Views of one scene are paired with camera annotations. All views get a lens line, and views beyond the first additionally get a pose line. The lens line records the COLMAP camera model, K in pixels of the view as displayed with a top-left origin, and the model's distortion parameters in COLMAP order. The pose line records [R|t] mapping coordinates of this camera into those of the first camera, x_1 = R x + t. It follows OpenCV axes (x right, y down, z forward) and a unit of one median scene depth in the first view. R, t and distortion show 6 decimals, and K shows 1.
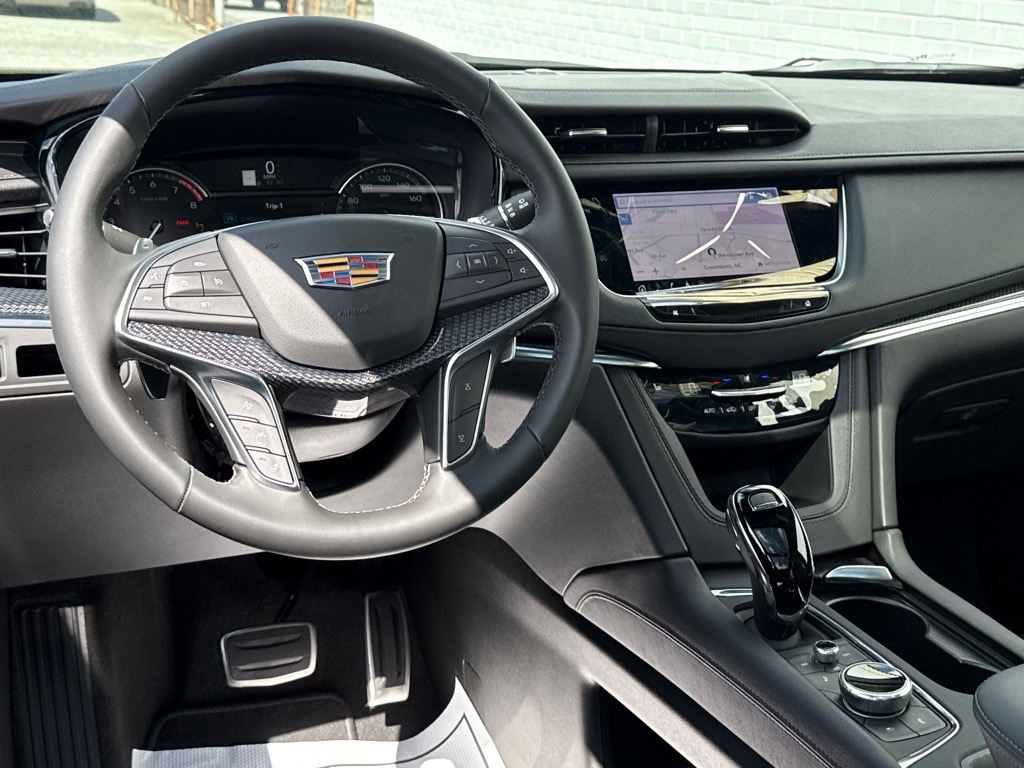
lens RADIAL K [[1276.2, 0, 511.2], [0, 1276.2, 386.2], [0, 0, 1]] dist [0.039069, 0.000000]
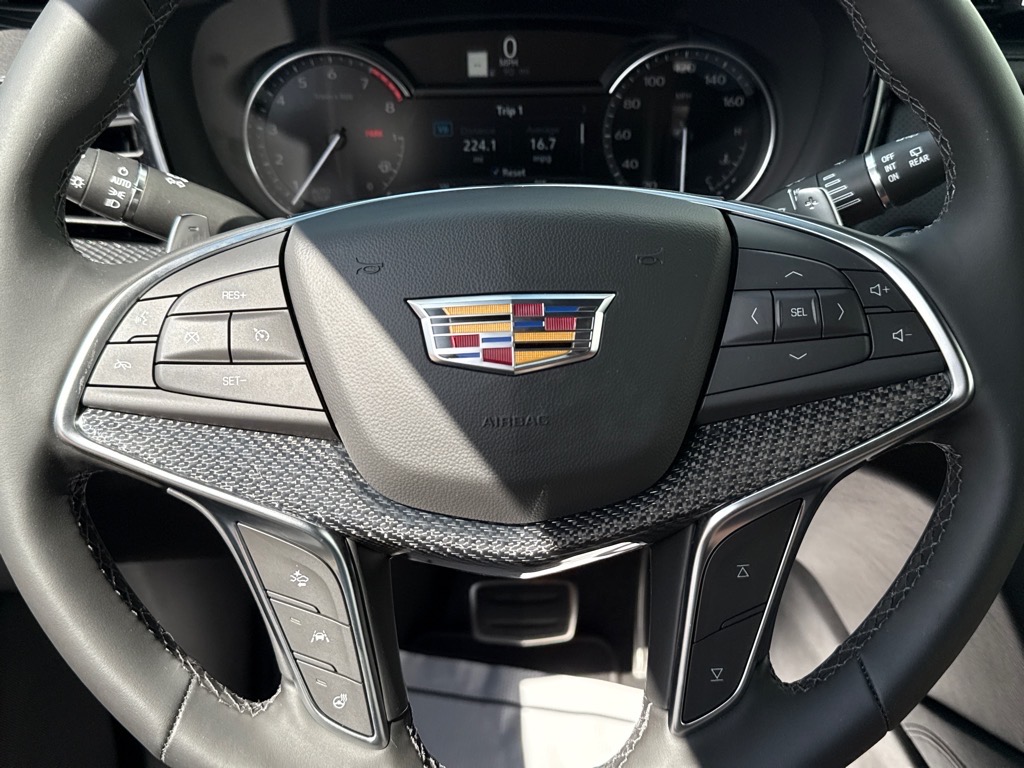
lens RADIAL K [[995.2, 0, 512.6], [0, 995.2, 382.4], [0, 0, 1]] dist [0.025345, 0.000000]
pose [[0.940838, 0.133749, -0.311344, -0.007369], [-0.063598, 0.972177, 0.225449, -0.147511], [0.332835, -0.192311, 0.923167, 0.612893]]
